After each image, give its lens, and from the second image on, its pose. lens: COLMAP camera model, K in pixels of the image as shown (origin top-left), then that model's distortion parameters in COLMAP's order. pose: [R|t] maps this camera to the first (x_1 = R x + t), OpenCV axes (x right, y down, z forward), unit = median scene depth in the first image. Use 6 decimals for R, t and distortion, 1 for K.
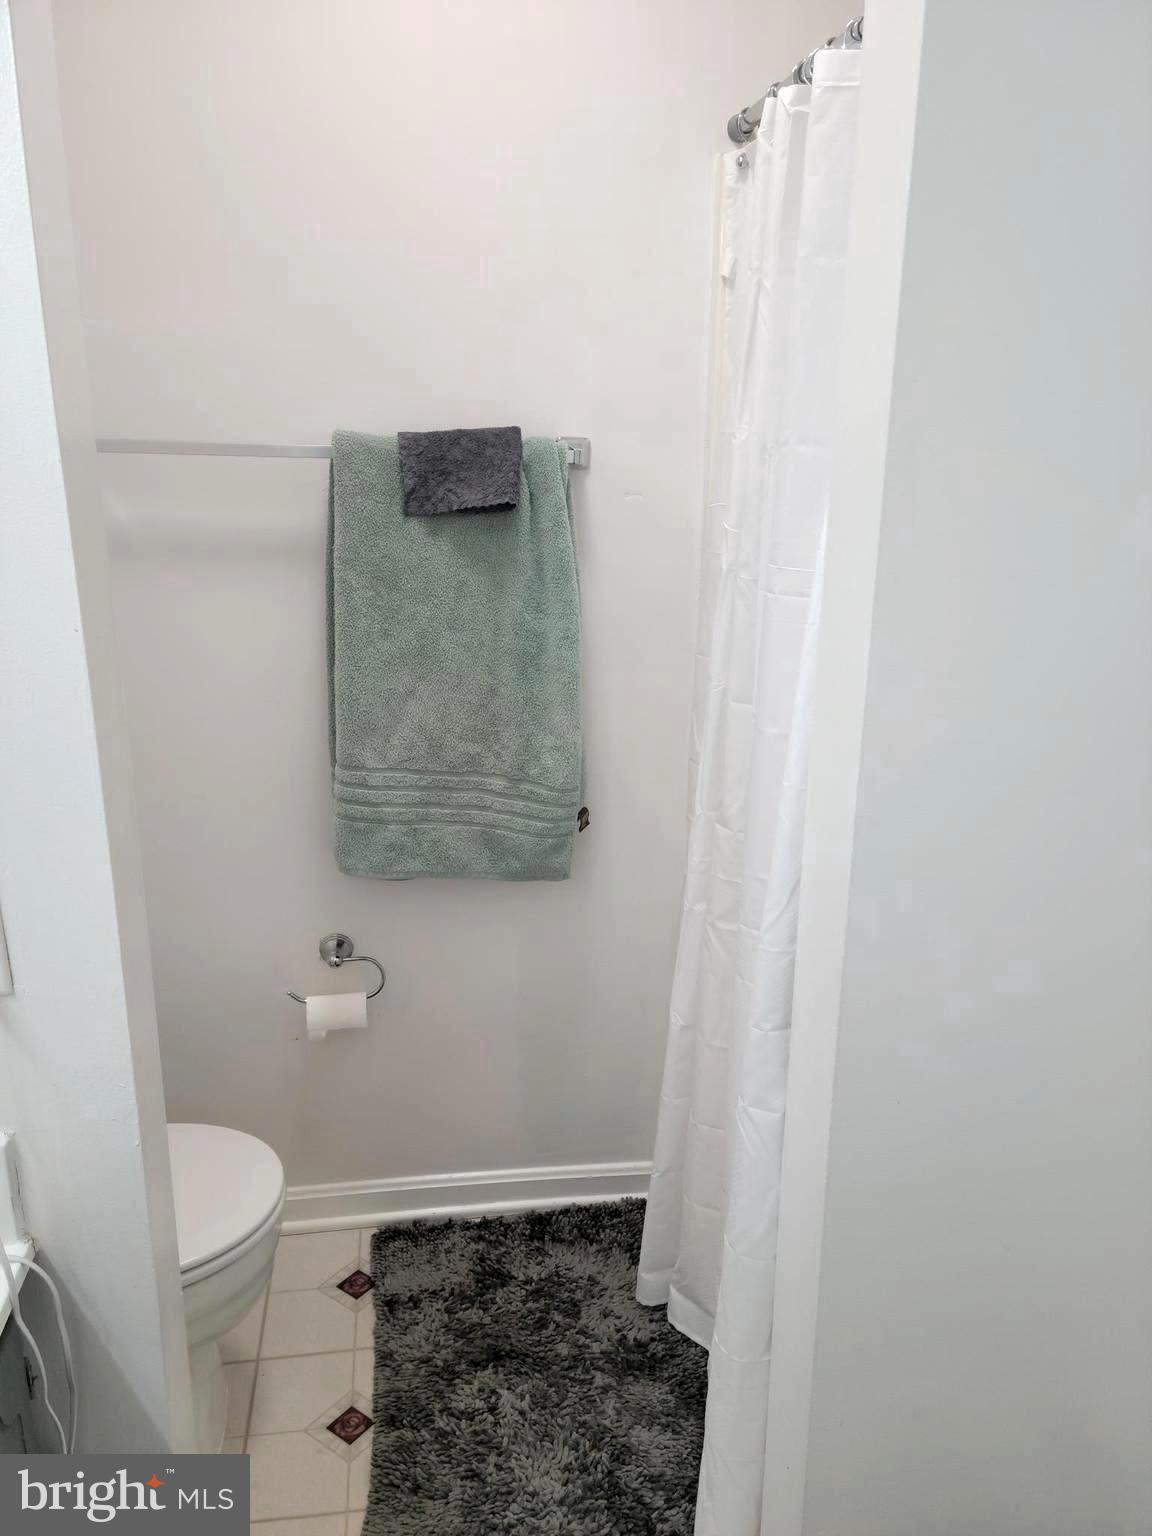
lens RADIAL K [[1220.5, 0, 583.9], [0, 1220.5, 760.7], [0, 0, 1]] dist [0.097057, -0.063313]
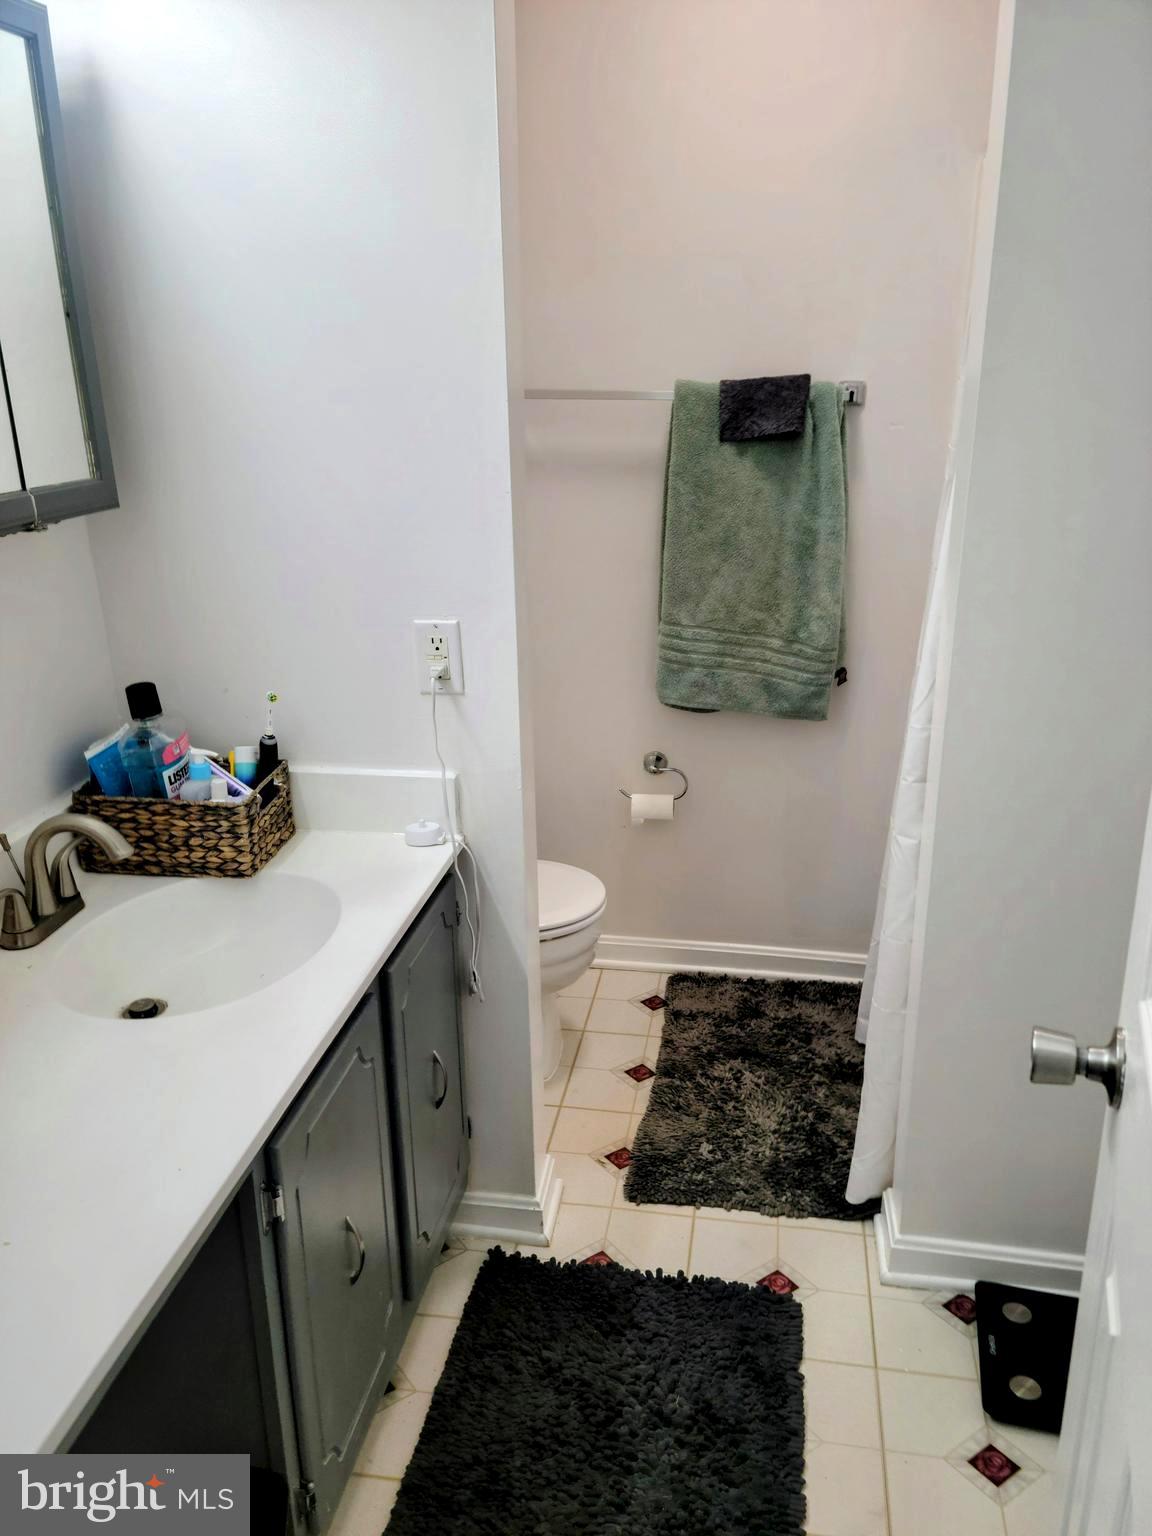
lens RADIAL K [[1220.5, 0, 579.2], [0, 1220.5, 774.3], [0, 0, 1]] dist [0.097057, -0.063313]
pose [[0.951409, 0.085867, -0.295716, 0.140568], [-0.070570, 0.995576, 0.062040, 0.097896], [0.299735, -0.038157, 0.953259, -0.380314]]
